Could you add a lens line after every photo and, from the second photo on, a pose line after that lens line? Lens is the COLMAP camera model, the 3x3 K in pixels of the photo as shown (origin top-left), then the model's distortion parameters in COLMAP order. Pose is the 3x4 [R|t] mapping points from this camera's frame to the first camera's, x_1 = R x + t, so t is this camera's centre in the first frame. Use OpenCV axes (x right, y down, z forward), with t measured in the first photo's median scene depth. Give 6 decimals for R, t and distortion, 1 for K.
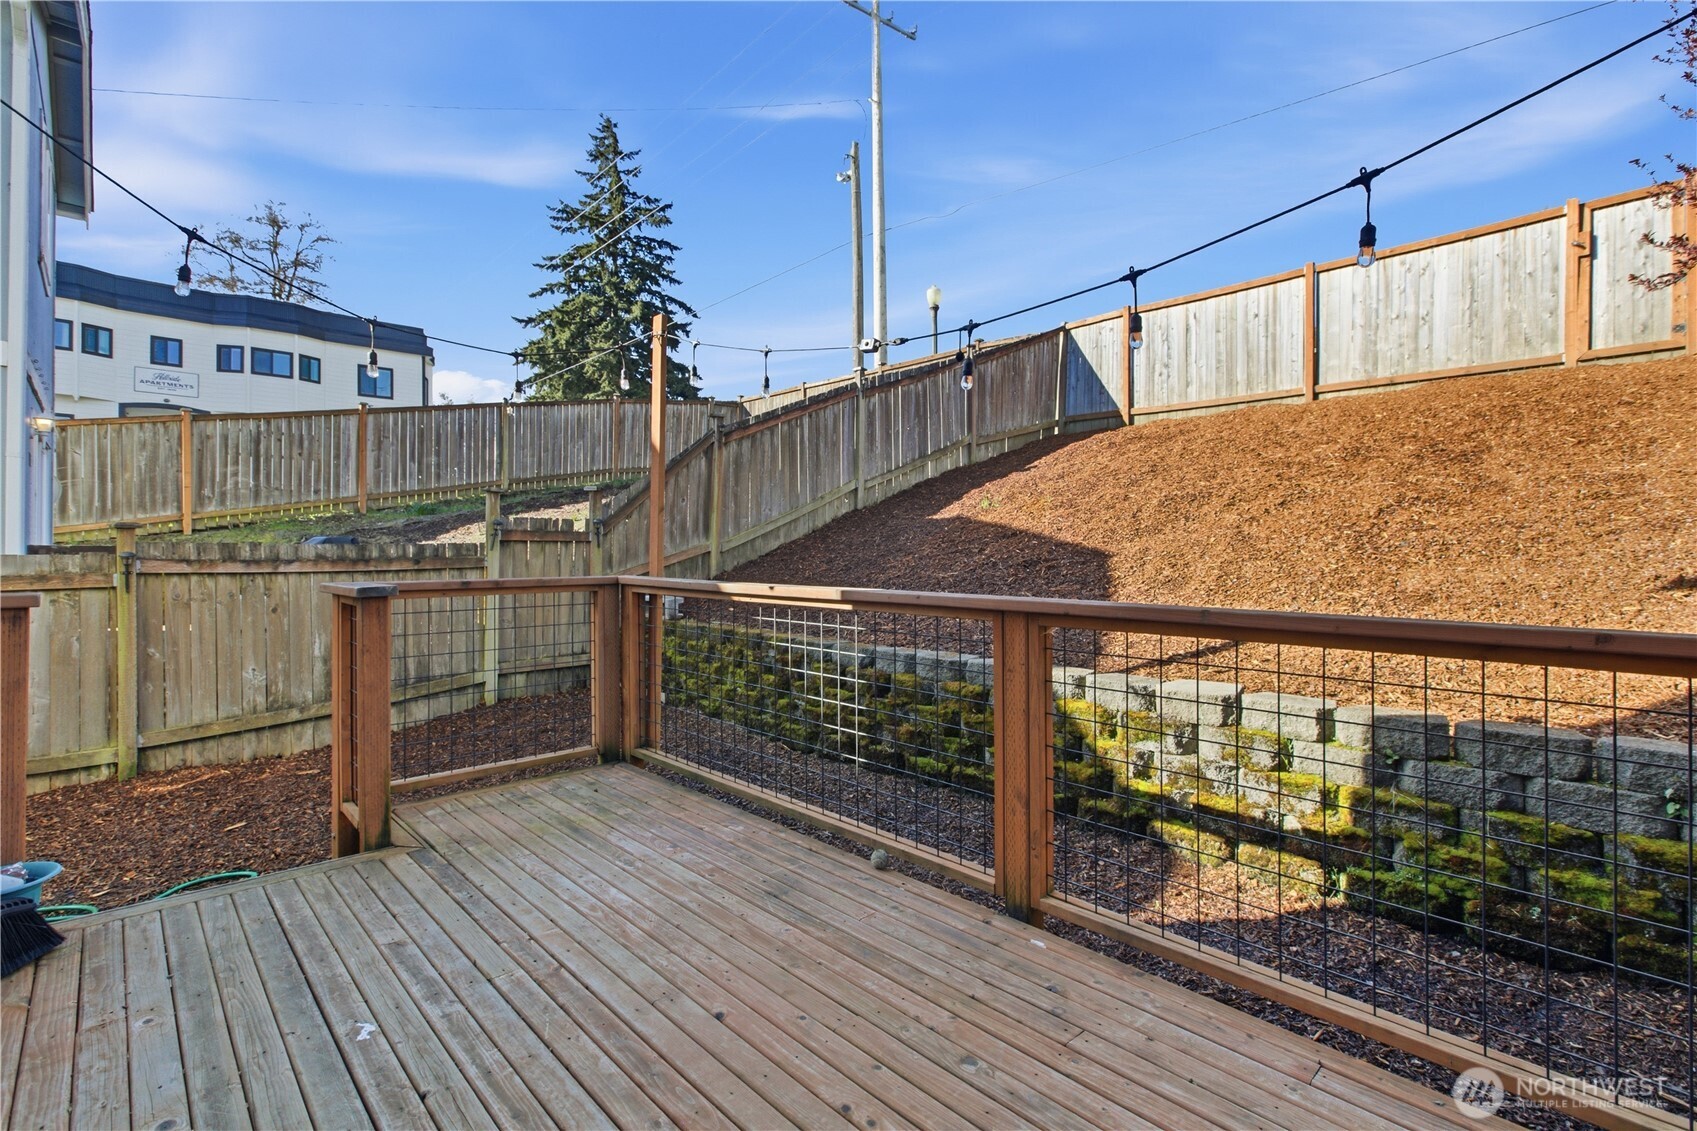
lens RADIAL K [[784.1, 0, 864.3], [0, 784.1, 554.8], [0, 0, 1]] dist [-0.011916, -0.000027]
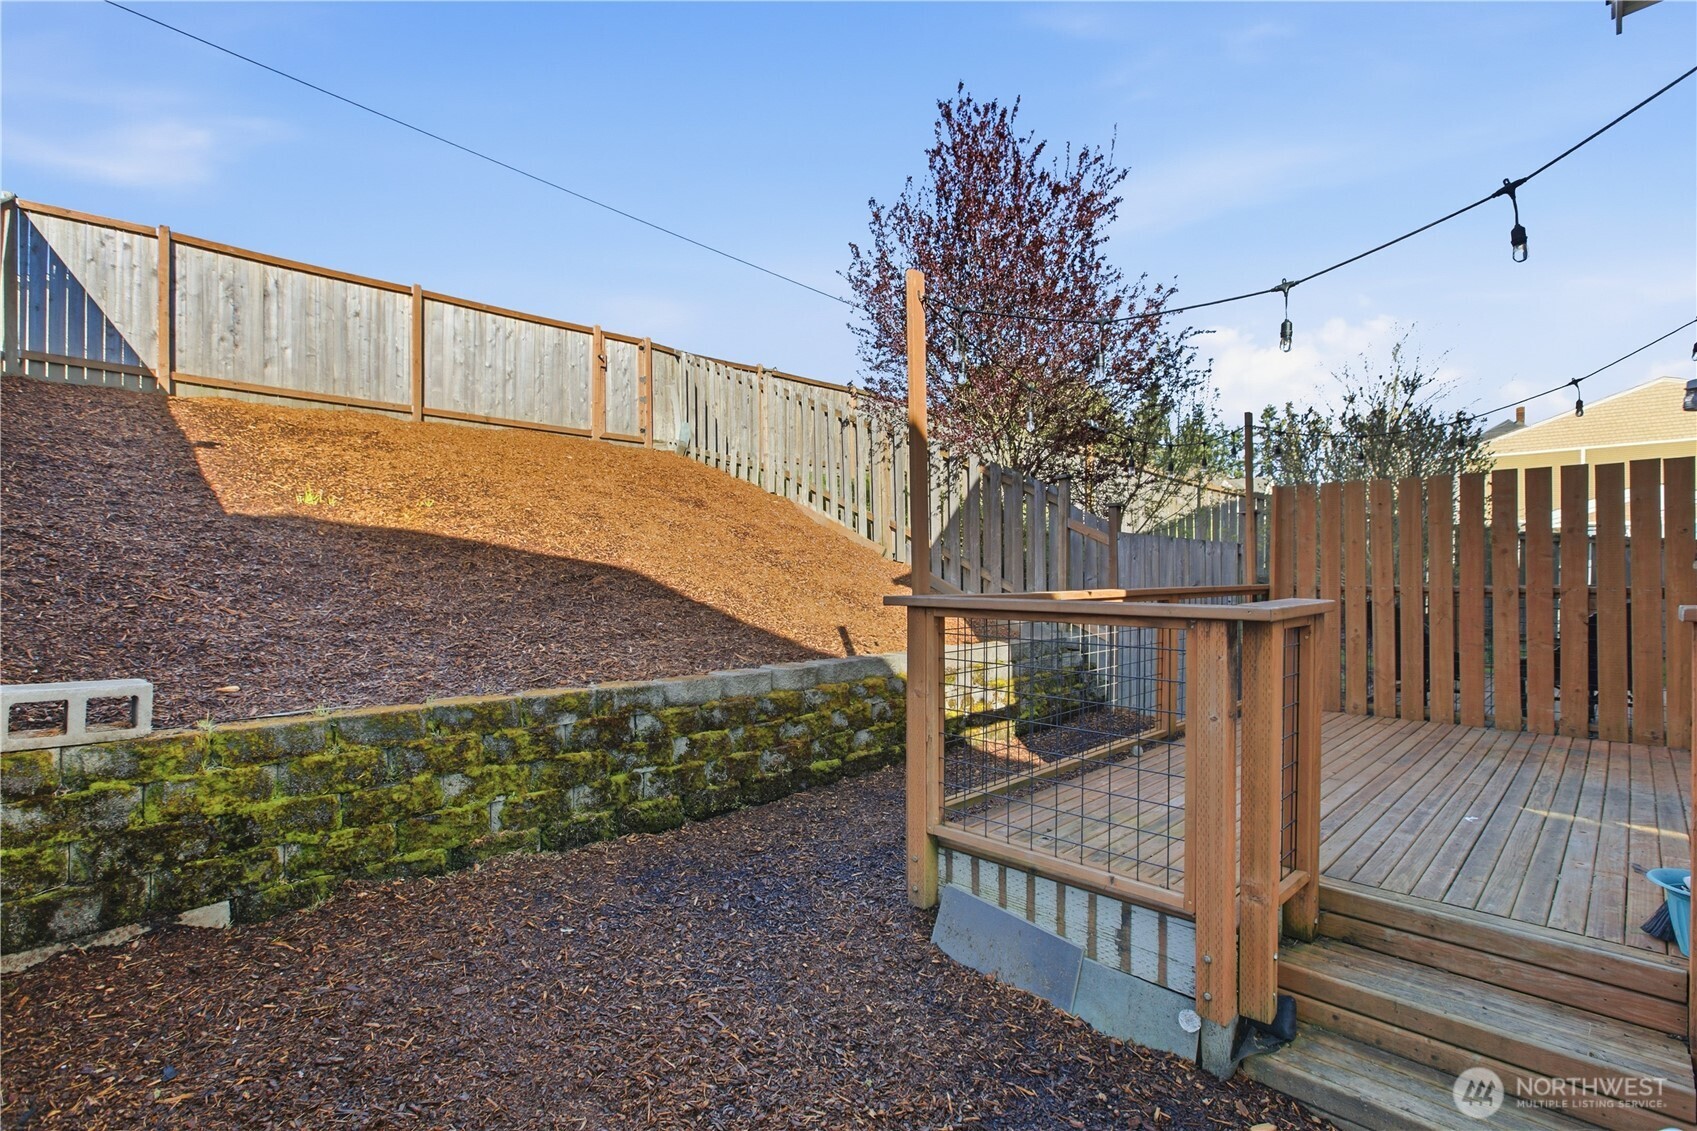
lens RADIAL K [[784.1, 0, 851.9], [0, 784.1, 569.8], [0, 0, 1]] dist [-0.011916, -0.000027]
pose [[-0.011158, 0.001018, 0.999937, -0.412550], [0.008316, 0.999965, -0.000925, 0.001427], [-0.999903, 0.008305, -0.011166, 0.414116]]
